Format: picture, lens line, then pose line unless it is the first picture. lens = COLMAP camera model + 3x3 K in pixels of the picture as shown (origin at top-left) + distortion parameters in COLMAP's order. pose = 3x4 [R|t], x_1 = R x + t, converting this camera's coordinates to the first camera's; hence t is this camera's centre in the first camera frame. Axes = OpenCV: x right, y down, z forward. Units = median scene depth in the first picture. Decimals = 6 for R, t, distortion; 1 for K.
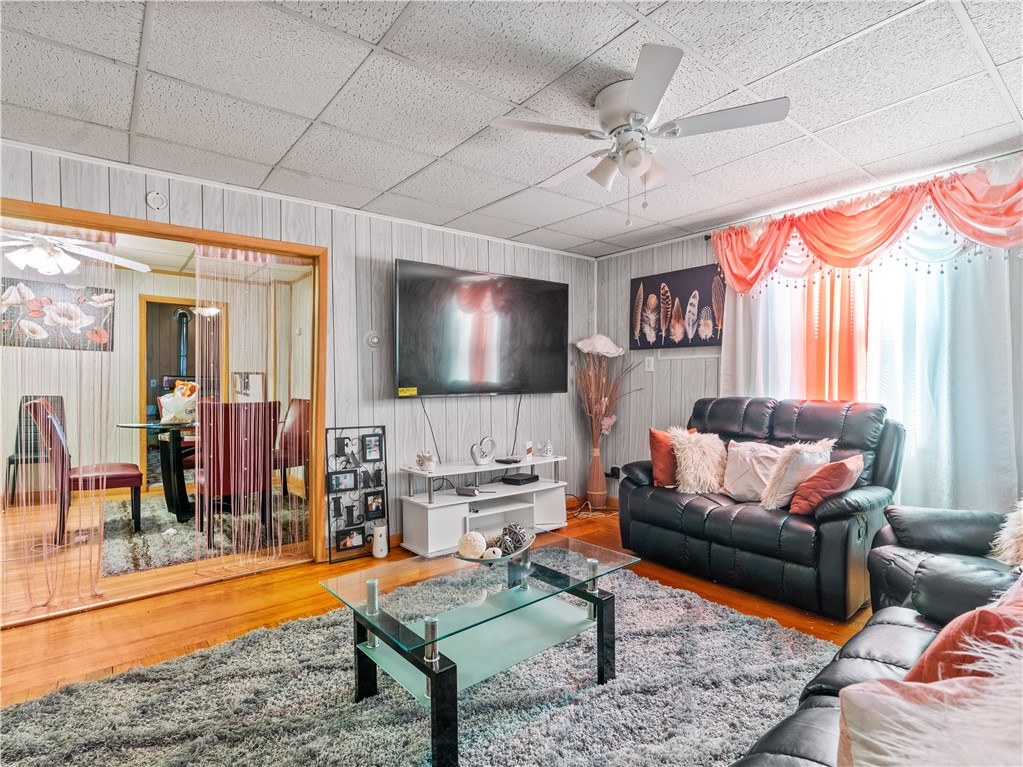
lens RADIAL K [[504.3, 0, 499.6], [0, 504.3, 389.1], [0, 0, 1]] dist [-0.001288, 0.001095]
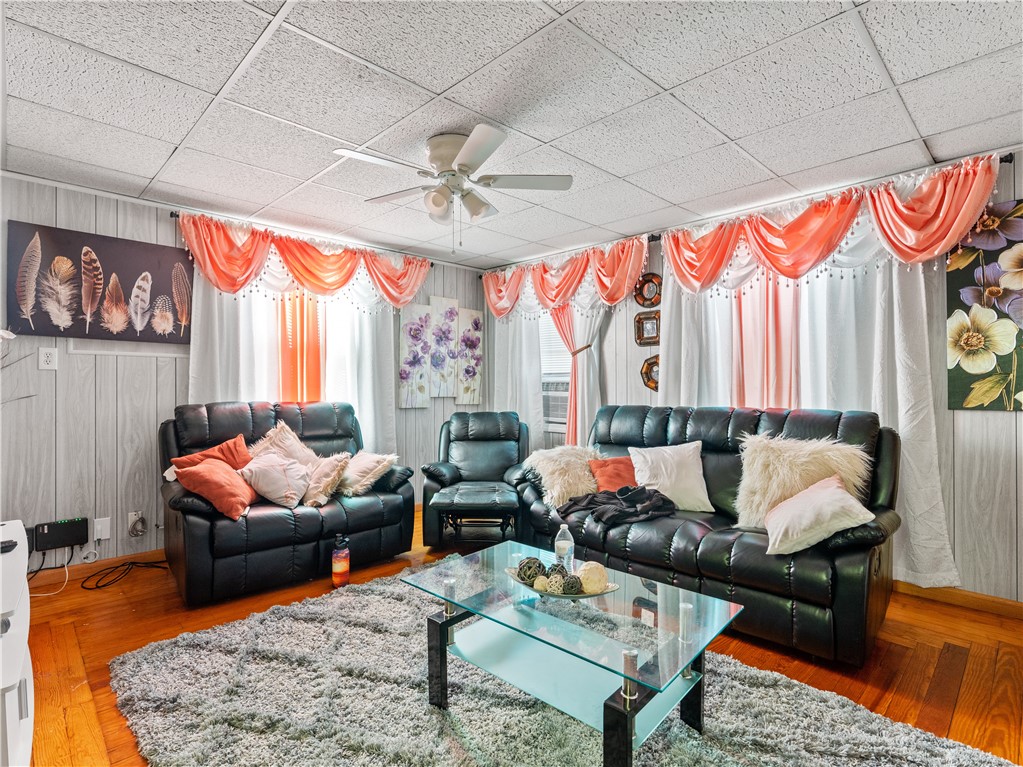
lens RADIAL K [[522.6, 0, 513.1], [0, 522.6, 390.3], [0, 0, 1]] dist [0.000809, 0.000539]
pose [[-0.097188, -0.009819, 0.995218, -0.620618], [0.009181, 0.999900, 0.010762, -0.013266], [-0.995224, 0.010183, -0.097088, 0.628101]]
